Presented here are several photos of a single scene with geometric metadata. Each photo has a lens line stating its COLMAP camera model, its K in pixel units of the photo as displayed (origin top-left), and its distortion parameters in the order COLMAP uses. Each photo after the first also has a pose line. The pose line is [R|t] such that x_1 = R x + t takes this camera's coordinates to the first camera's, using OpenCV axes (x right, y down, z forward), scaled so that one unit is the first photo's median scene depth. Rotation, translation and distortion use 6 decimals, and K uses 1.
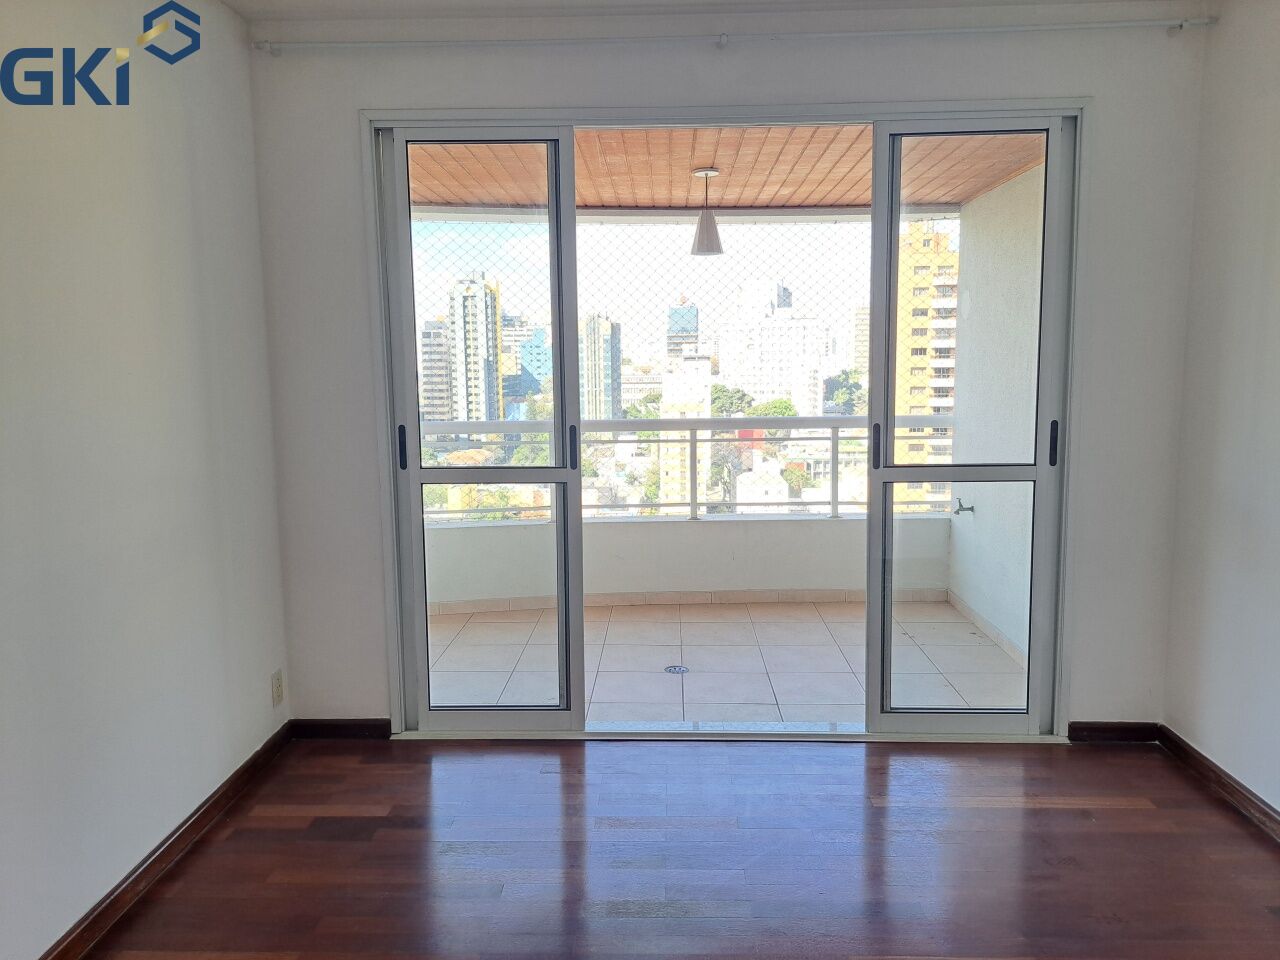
lens RADIAL K [[915.7, 0, 646.6], [0, 915.7, 469.5], [0, 0, 1]] dist [0.063784, -0.052528]
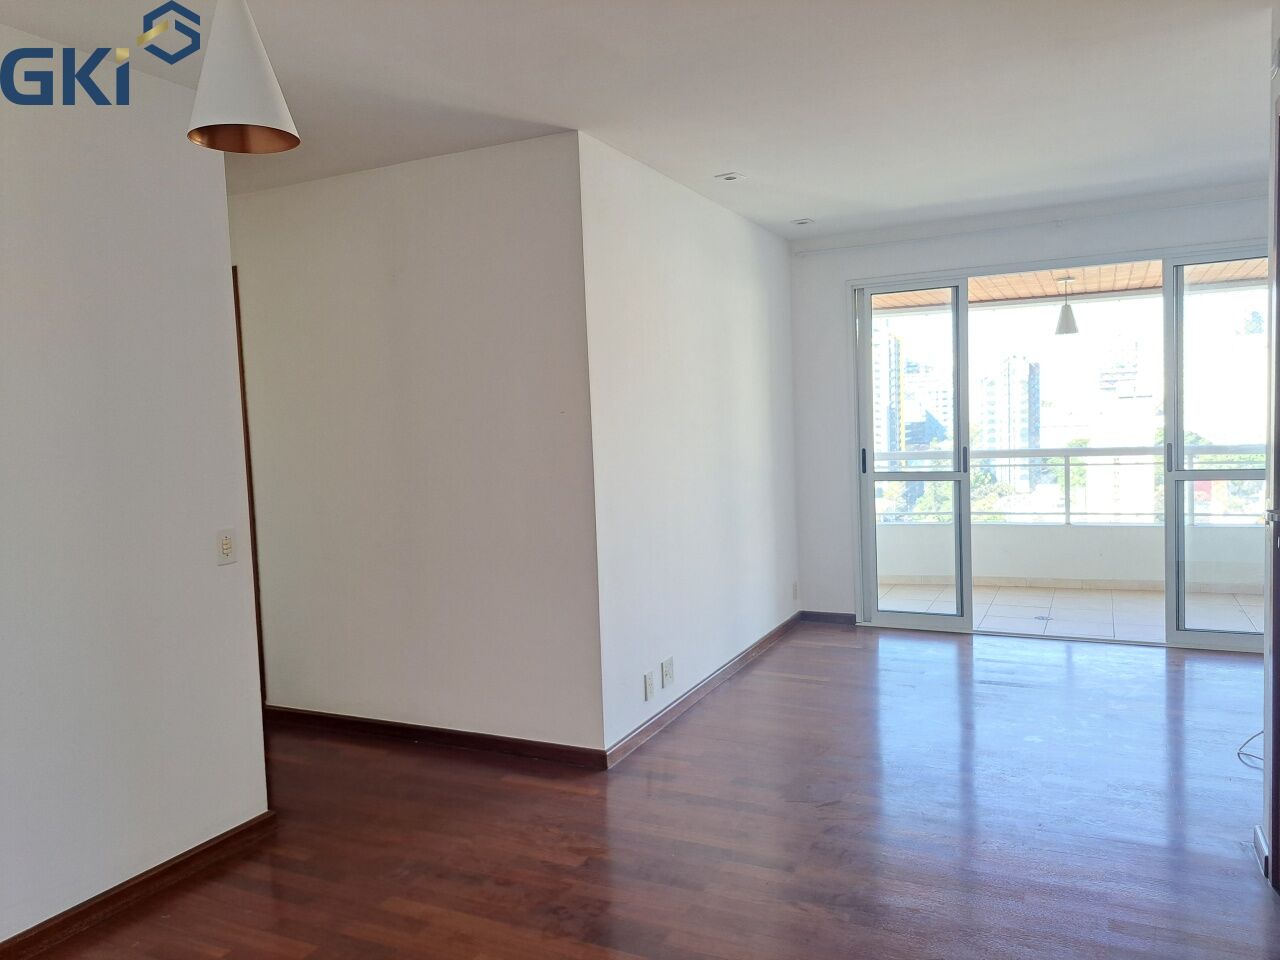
lens RADIAL K [[915.7, 0, 641.6], [0, 915.7, 482.1], [0, 0, 1]] dist [0.063784, -0.052528]
pose [[0.907245, 0.002436, -0.420596, 0.094753], [-0.019073, 0.999193, -0.035354, 0.088264], [0.420171, 0.040096, 0.906559, -0.804855]]
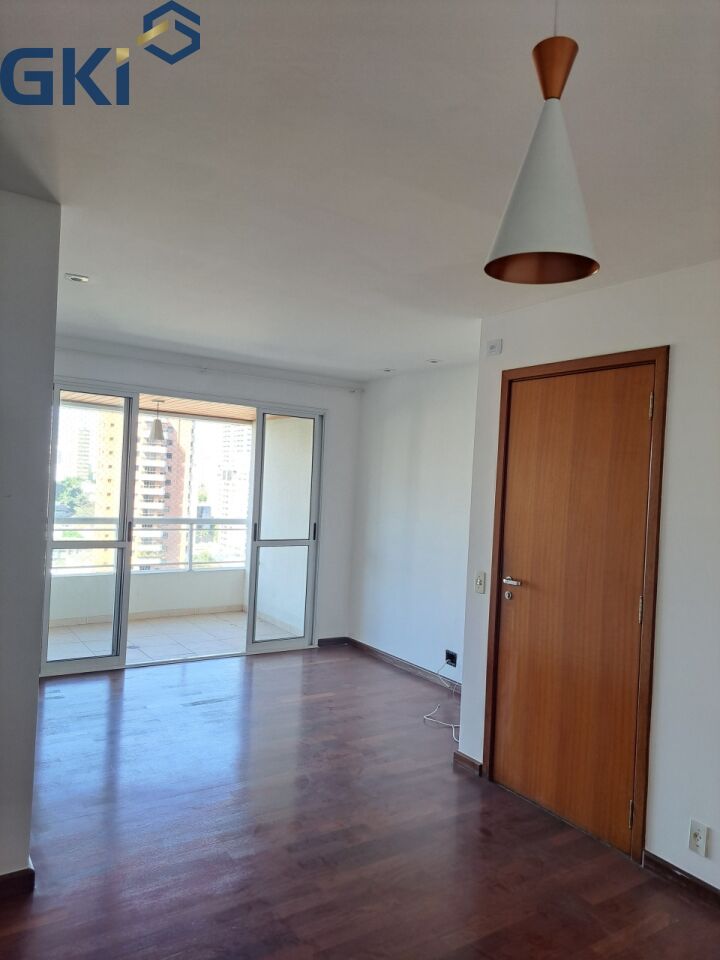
lens RADIAL K [[686.8, 0, 353.2], [0, 686.8, 480.7], [0, 0, 1]] dist [0.063784, -0.052528]
pose [[0.821790, 0.052716, 0.567347, -0.576881], [0.009199, 0.994354, -0.105717, 0.034727], [-0.569716, 0.092096, 0.816665, -0.667138]]
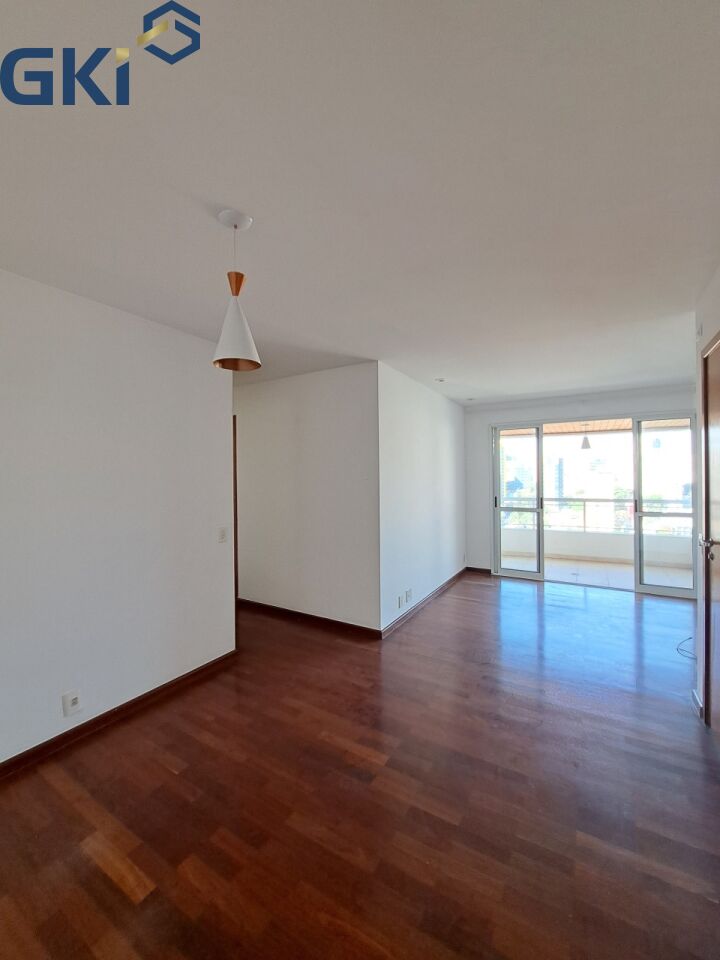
lens RADIAL K [[377.1, 0, 363.7], [0, 377.1, 480.4], [0, 0, 1]] dist [-0.002427, -0.000870]
pose [[0.870177, 0.003662, -0.492726, 0.049401], [-0.054553, 0.994541, -0.088951, 0.061654], [0.489711, 0.104282, 0.865626, -0.753010]]
